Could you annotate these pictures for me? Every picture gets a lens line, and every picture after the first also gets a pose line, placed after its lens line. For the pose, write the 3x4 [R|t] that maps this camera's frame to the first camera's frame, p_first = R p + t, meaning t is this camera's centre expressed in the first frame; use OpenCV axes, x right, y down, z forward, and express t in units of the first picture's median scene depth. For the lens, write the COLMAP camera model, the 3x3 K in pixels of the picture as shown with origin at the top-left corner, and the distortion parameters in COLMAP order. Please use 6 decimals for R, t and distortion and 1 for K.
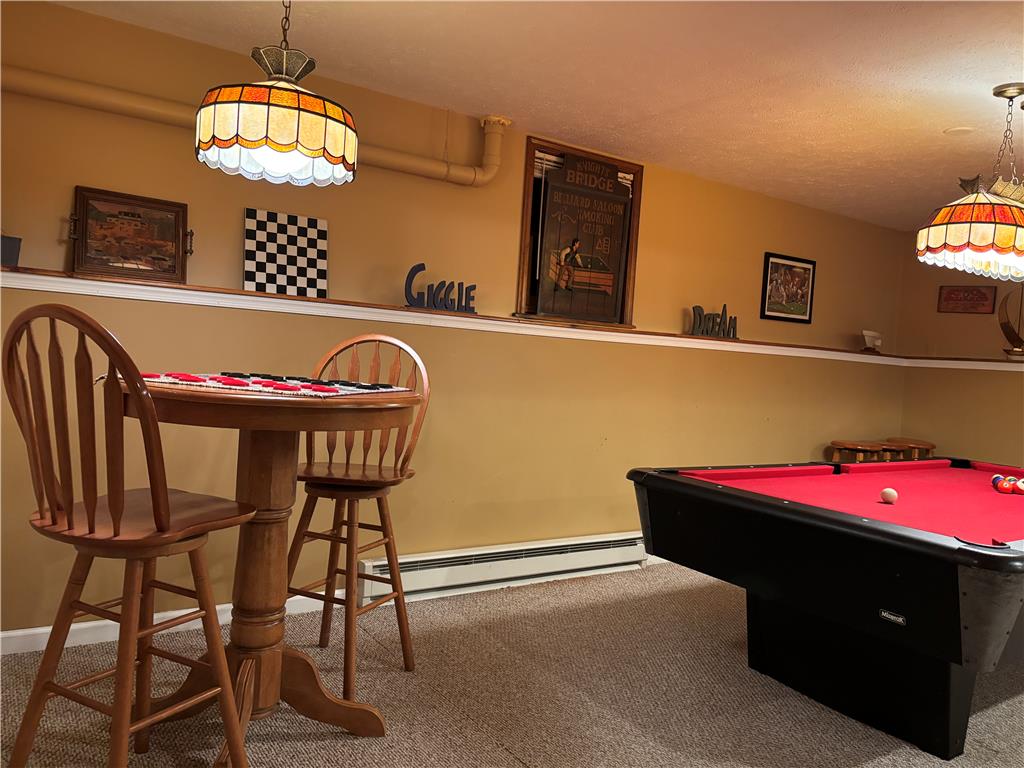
lens RADIAL K [[768.4, 0, 510.5], [0, 768.4, 382.2], [0, 0, 1]] dist [-0.001146, -0.001766]
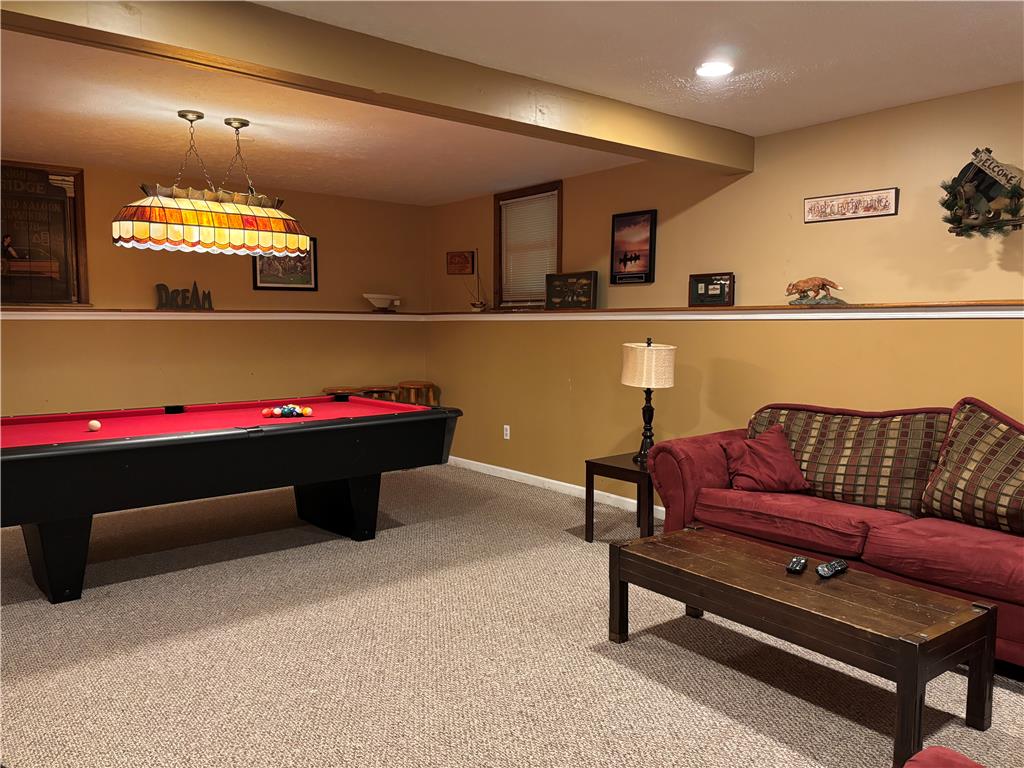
lens RADIAL K [[768.4, 0, 513.4], [0, 768.4, 385.9], [0, 0, 1]] dist [-0.001146, -0.001766]
pose [[0.992815, -0.069862, 0.097152, 0.686418], [0.065201, 0.996601, 0.050356, 0.035702], [-0.100340, -0.043659, 0.993995, -0.258466]]
